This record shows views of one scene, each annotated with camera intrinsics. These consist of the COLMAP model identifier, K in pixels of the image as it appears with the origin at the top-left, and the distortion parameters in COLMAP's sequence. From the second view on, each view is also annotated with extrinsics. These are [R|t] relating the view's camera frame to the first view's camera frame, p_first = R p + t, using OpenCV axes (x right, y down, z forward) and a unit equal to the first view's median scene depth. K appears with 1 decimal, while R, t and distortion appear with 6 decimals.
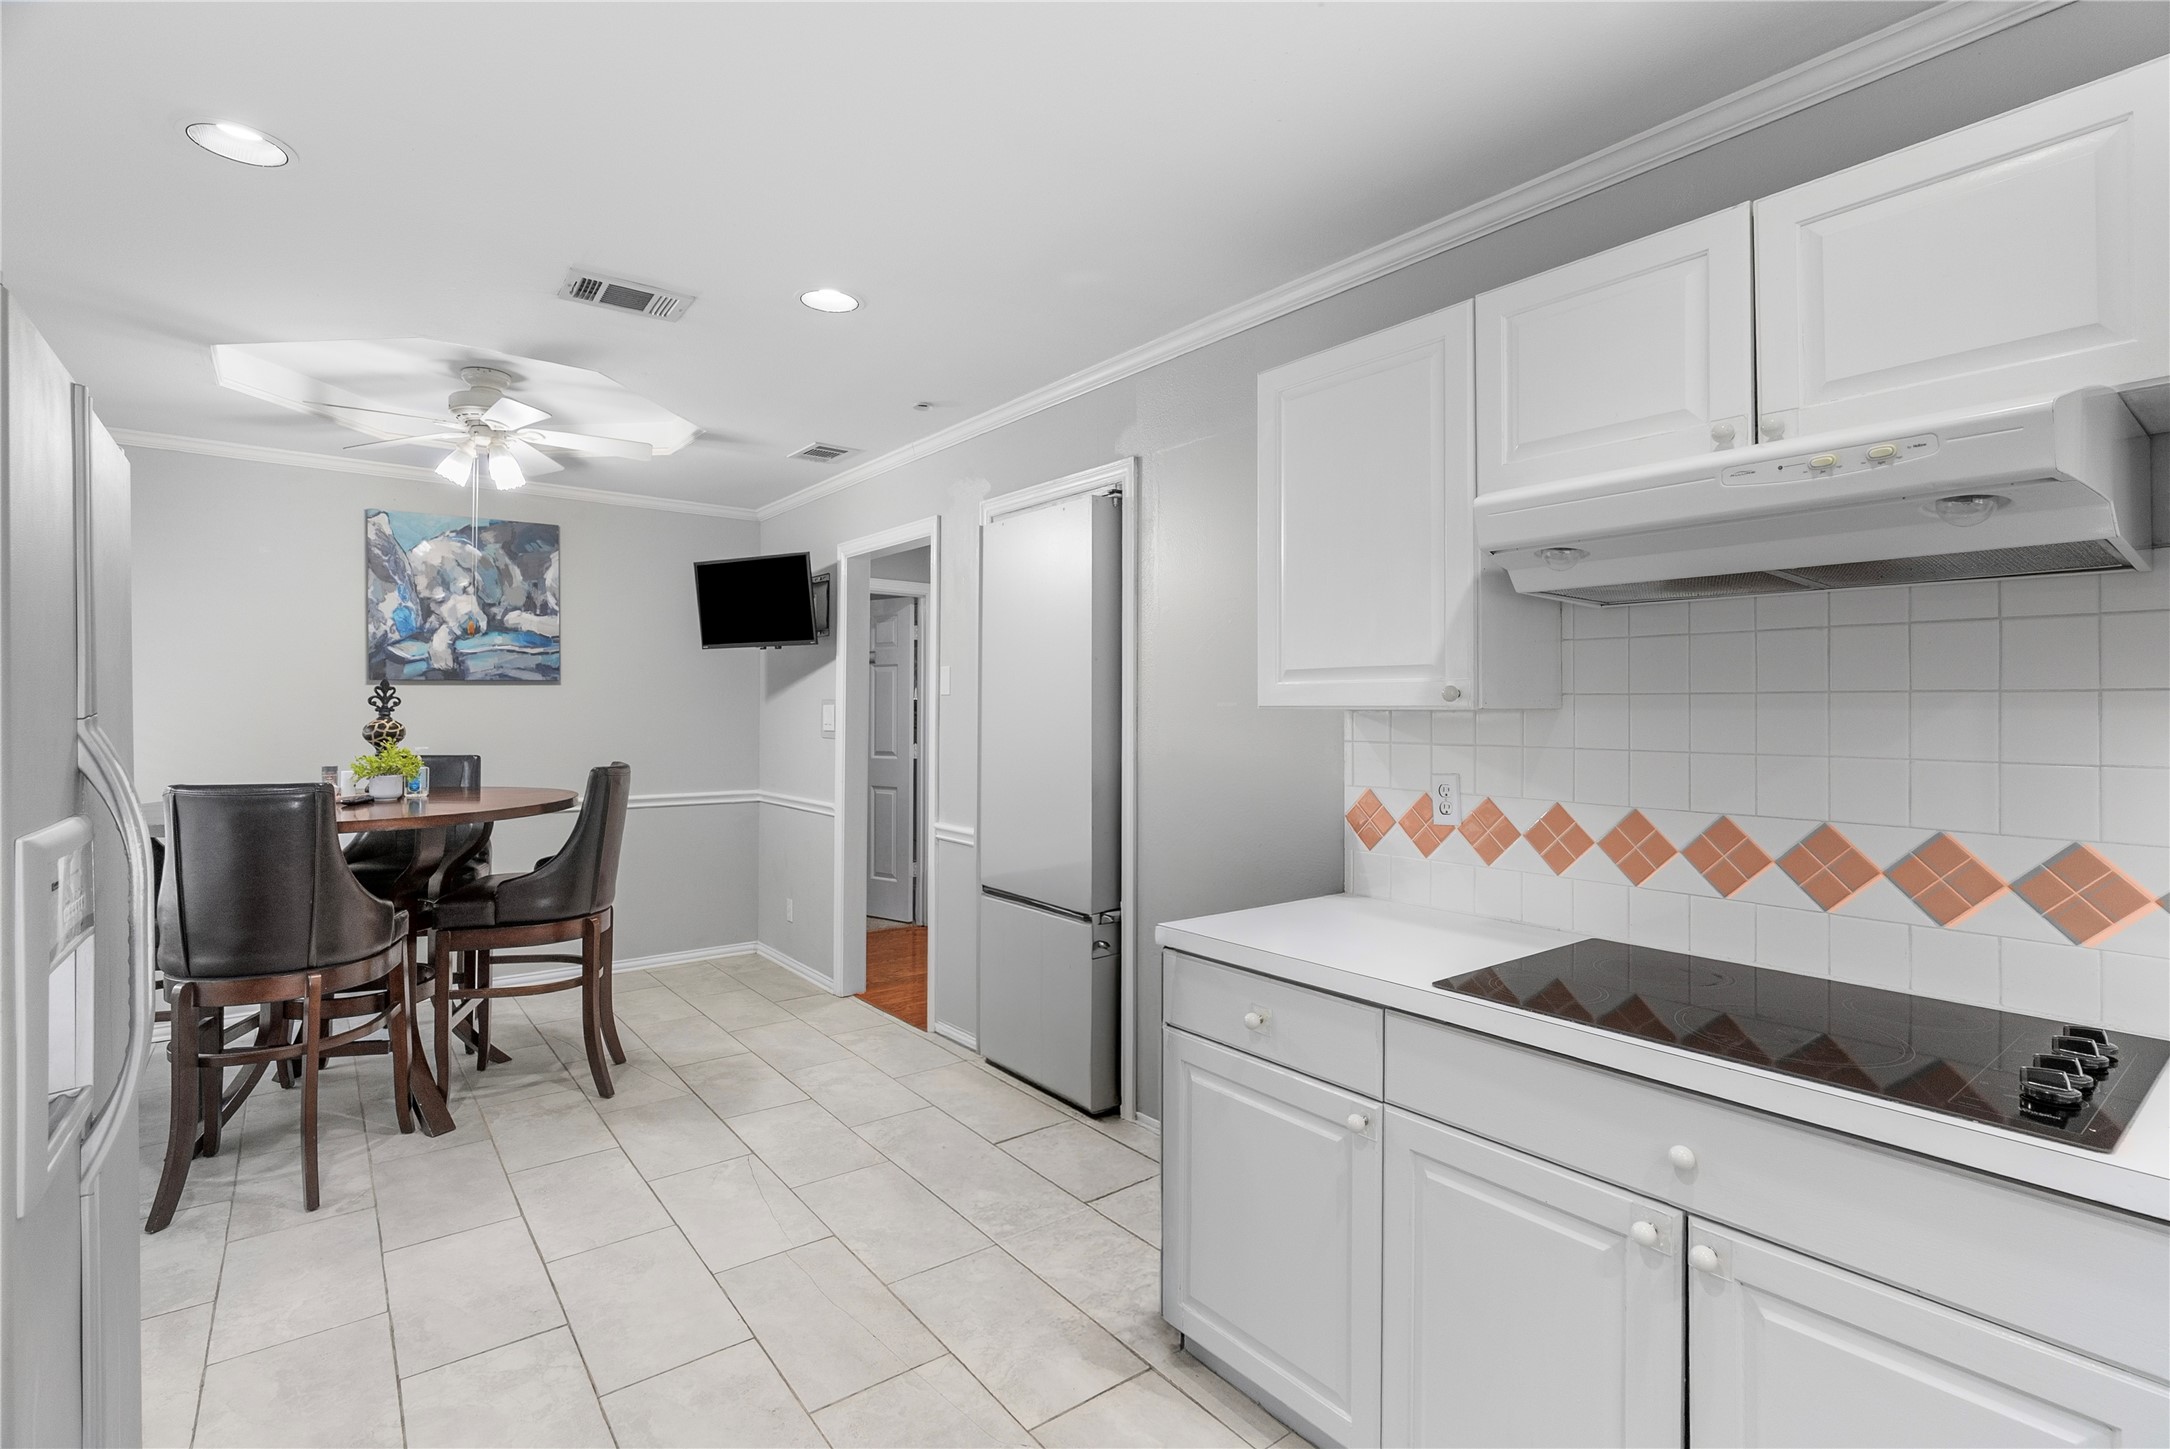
lens RADIAL K [[990.7, 0, 1124.6], [0, 990.7, 695.5], [0, 0, 1]] dist [-0.010126, 0.002730]
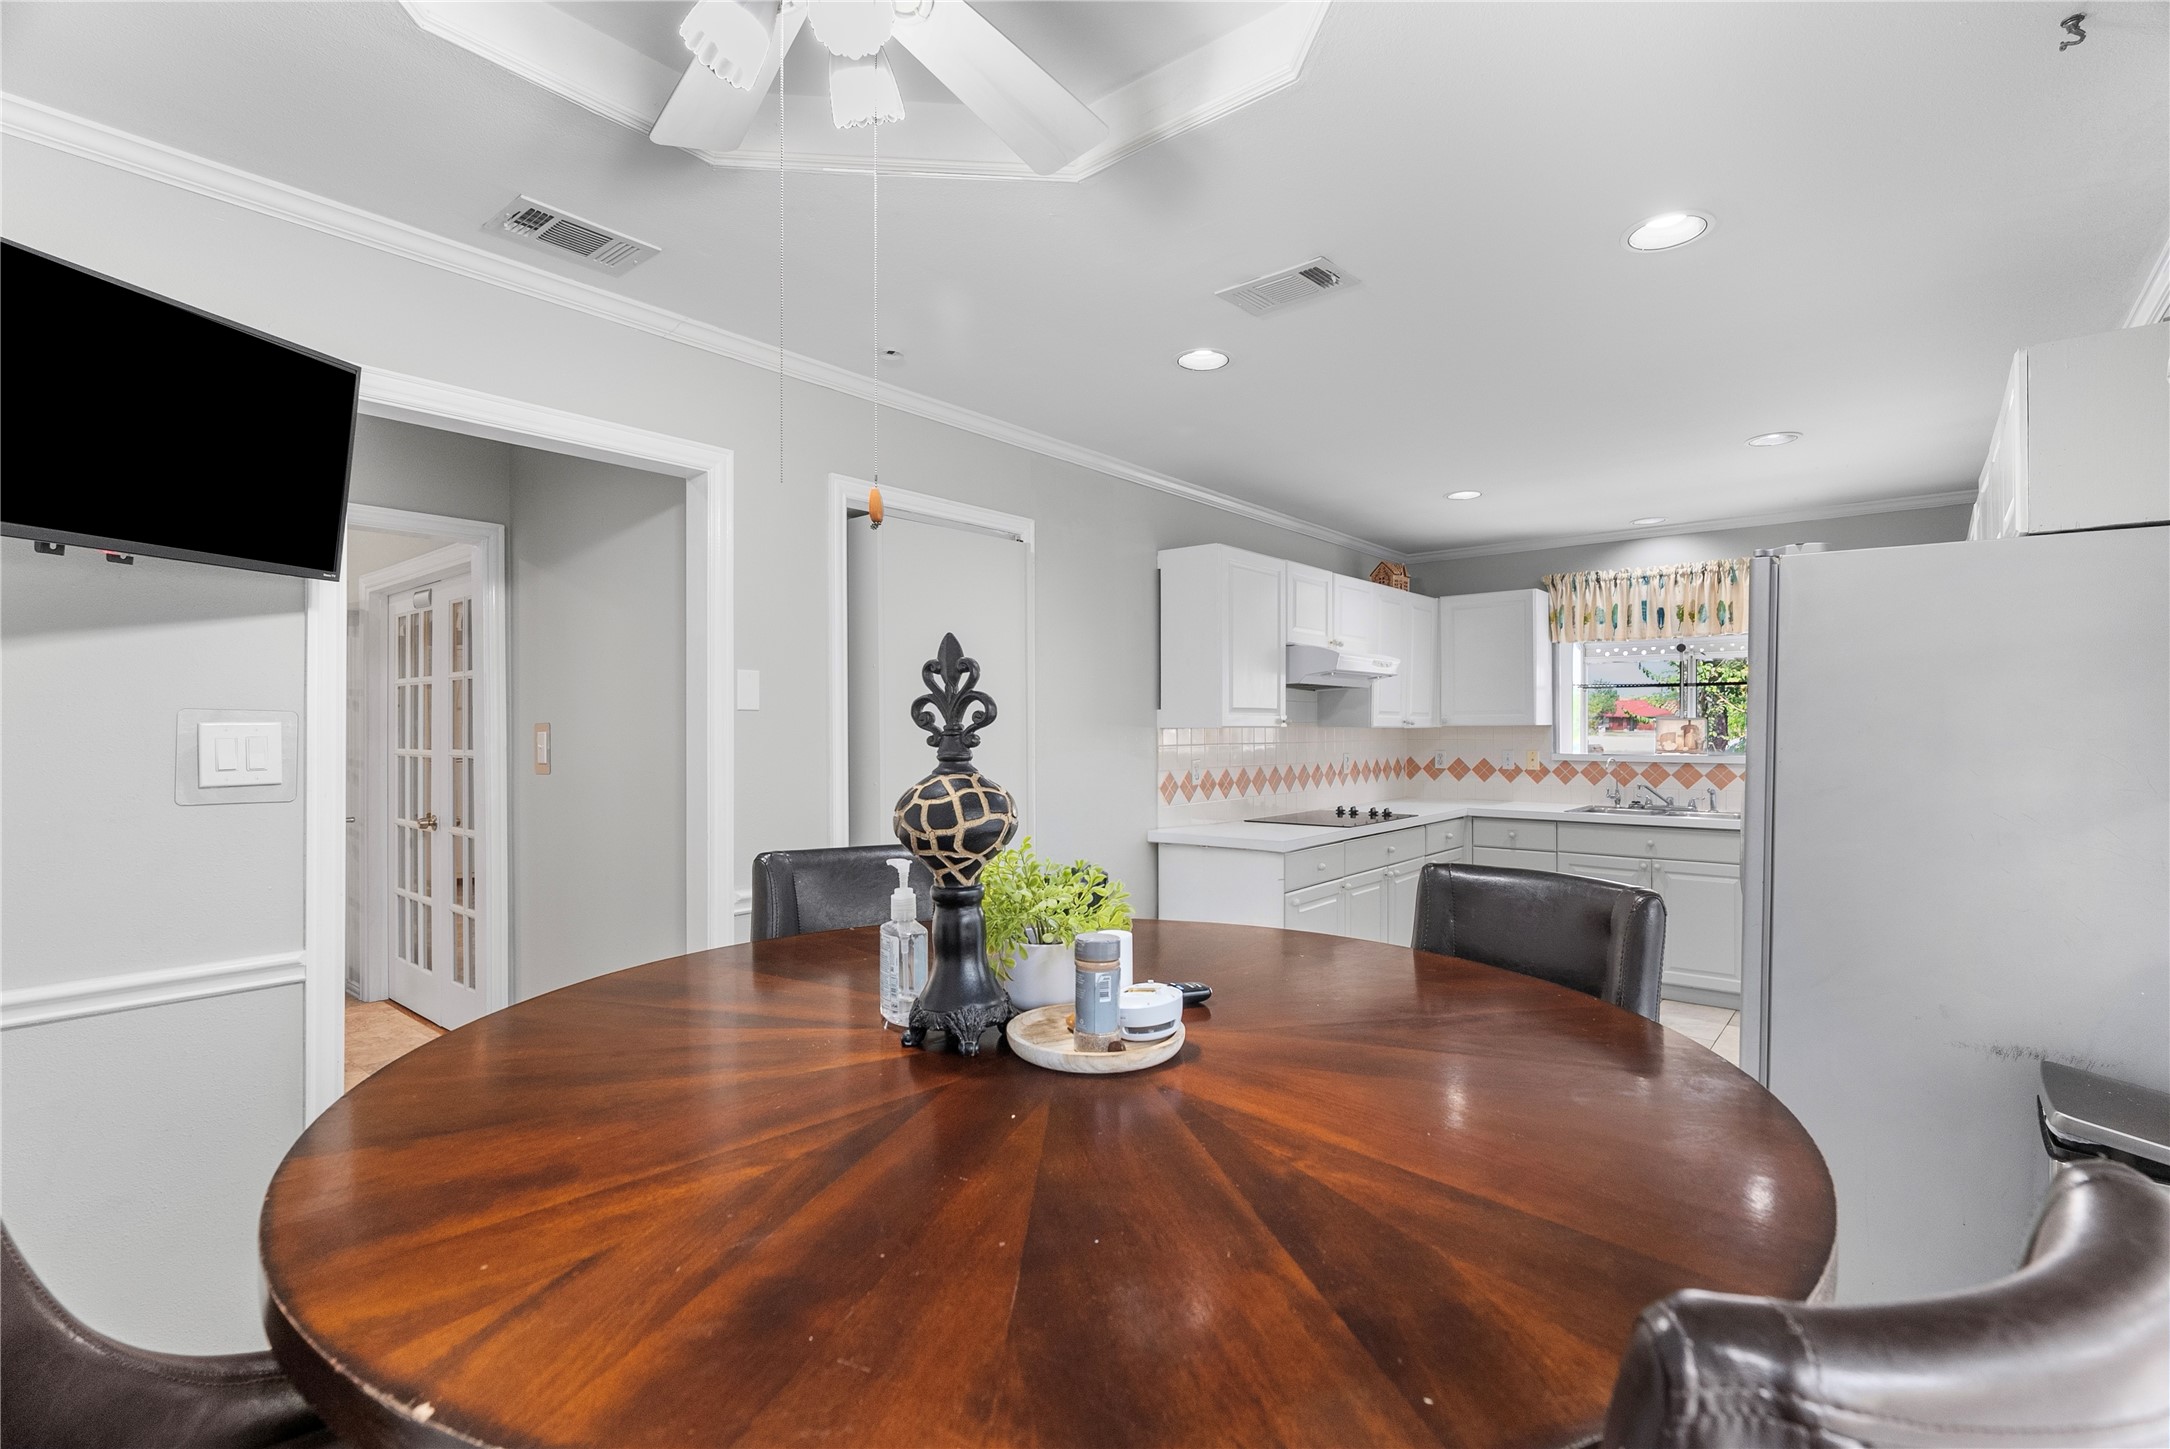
lens RADIAL K [[990.7, 0, 1087.2], [0, 990.7, 726.9], [0, 0, 1]] dist [-0.010126, 0.002730]
pose [[-0.179507, -0.006730, 0.983734, -1.032798], [-0.013865, 0.999895, 0.004310, 0.008498], [-0.983659, -0.012866, -0.179582, 0.994765]]
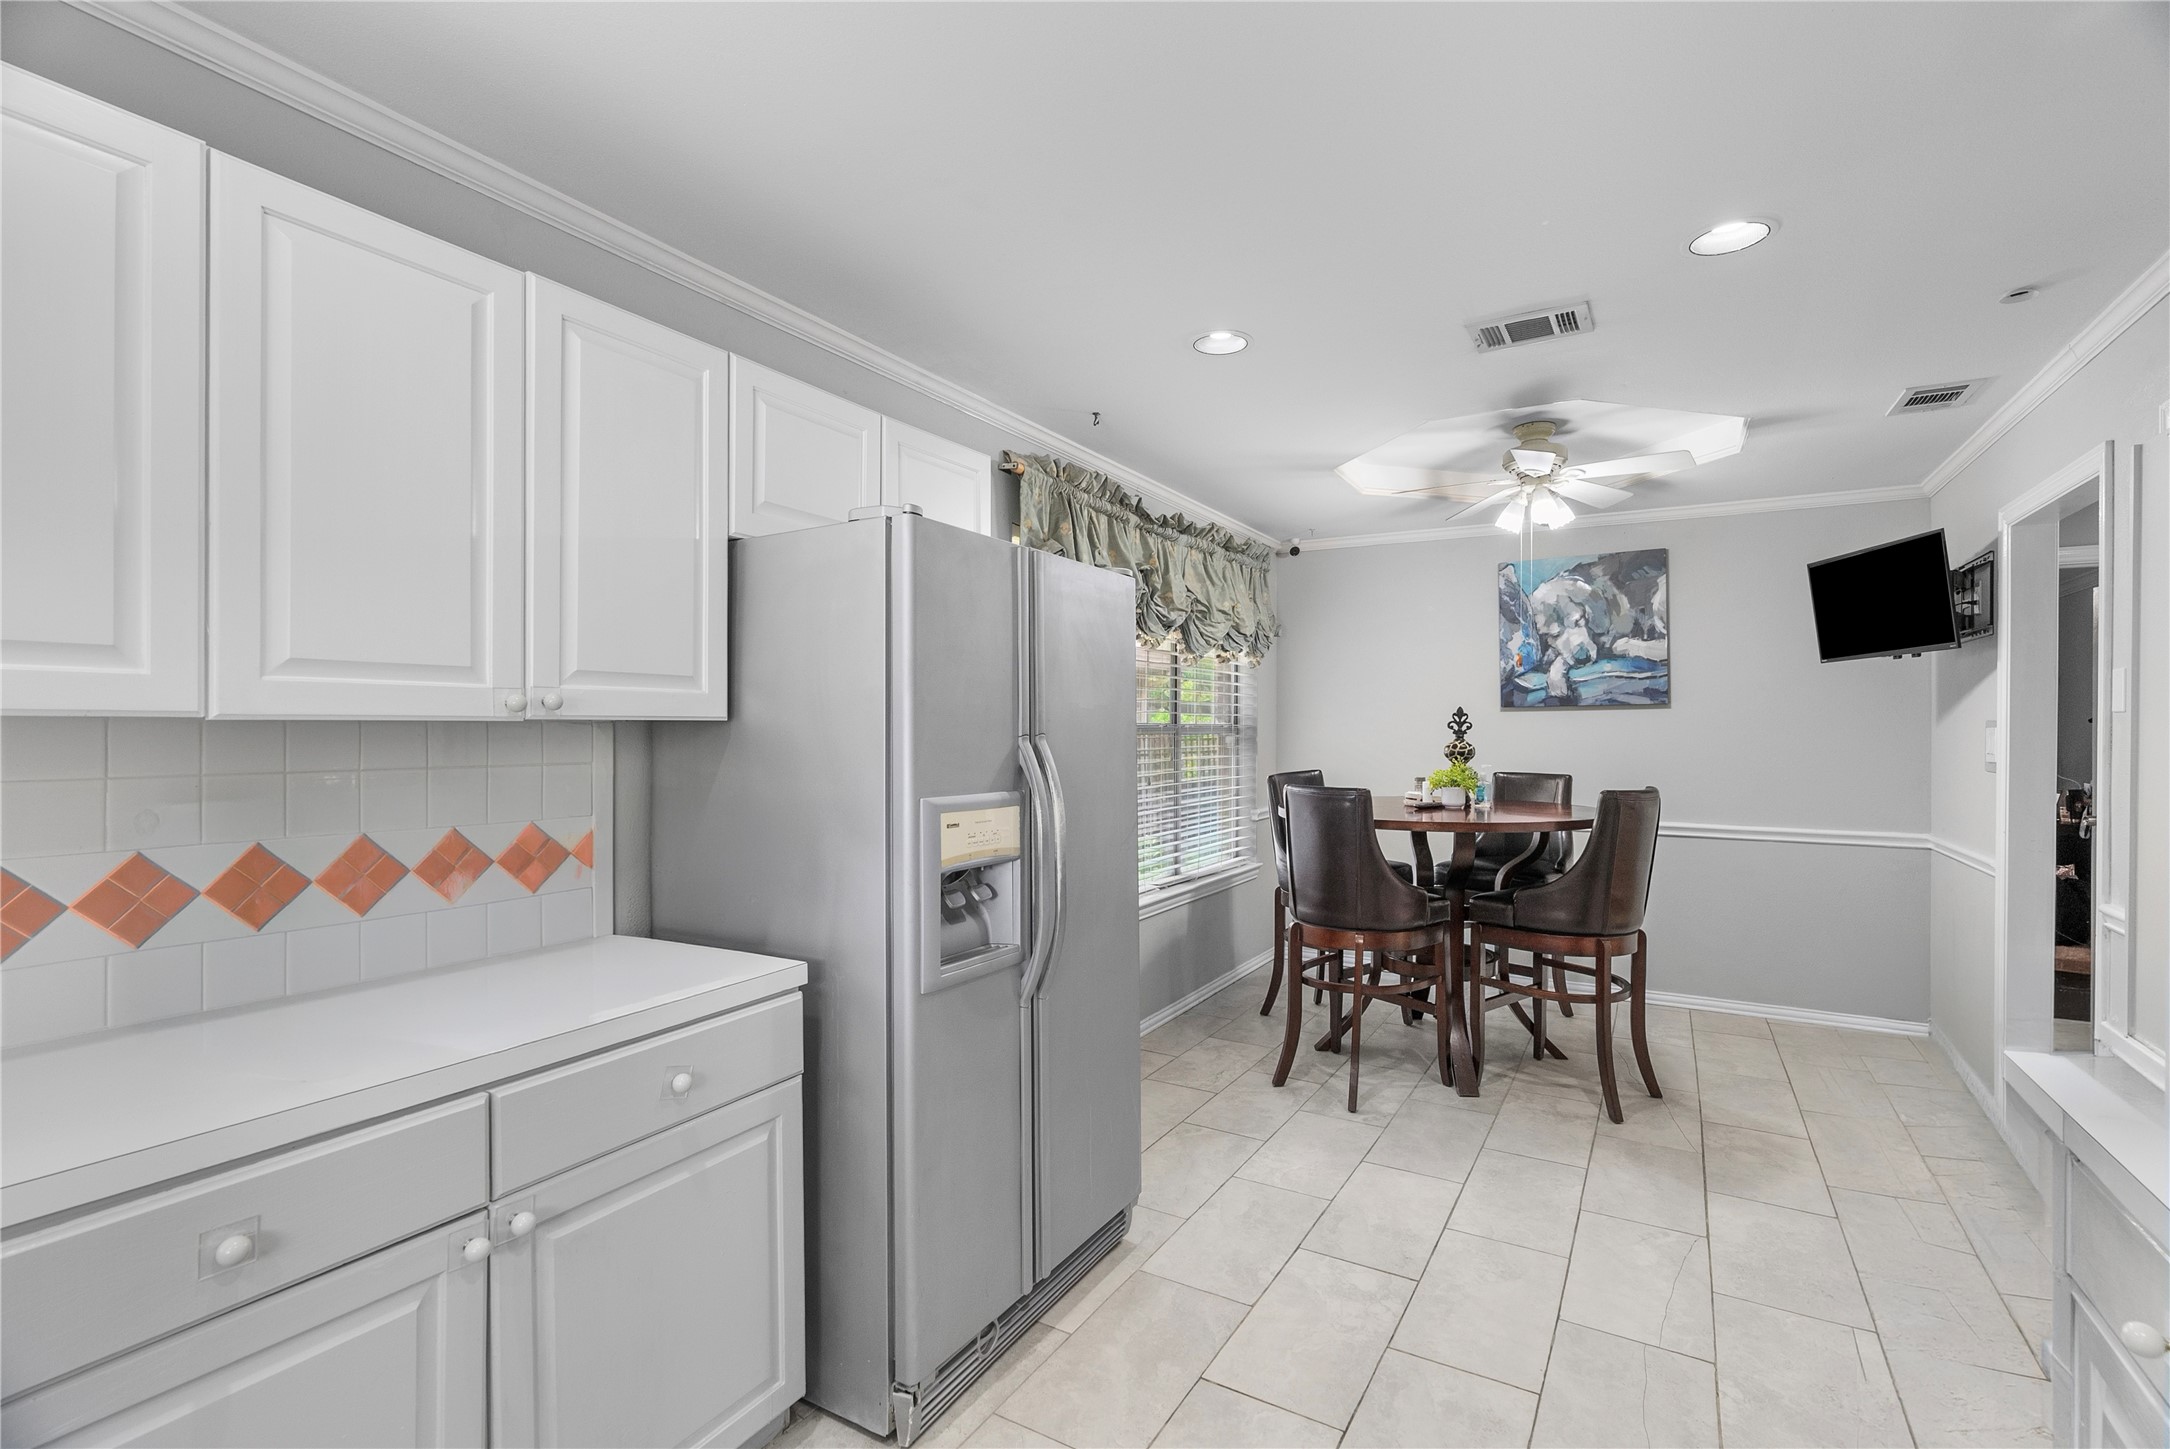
lens RADIAL K [[990.7, 0, 1117.8], [0, 990.7, 725.1], [0, 0, 1]] dist [-0.010126, 0.002730]
pose [[0.363900, -0.005770, -0.931420, 0.217125], [0.010763, 0.999940, -0.001989, 0.003171], [0.931376, -0.009301, 0.363940, 0.169698]]
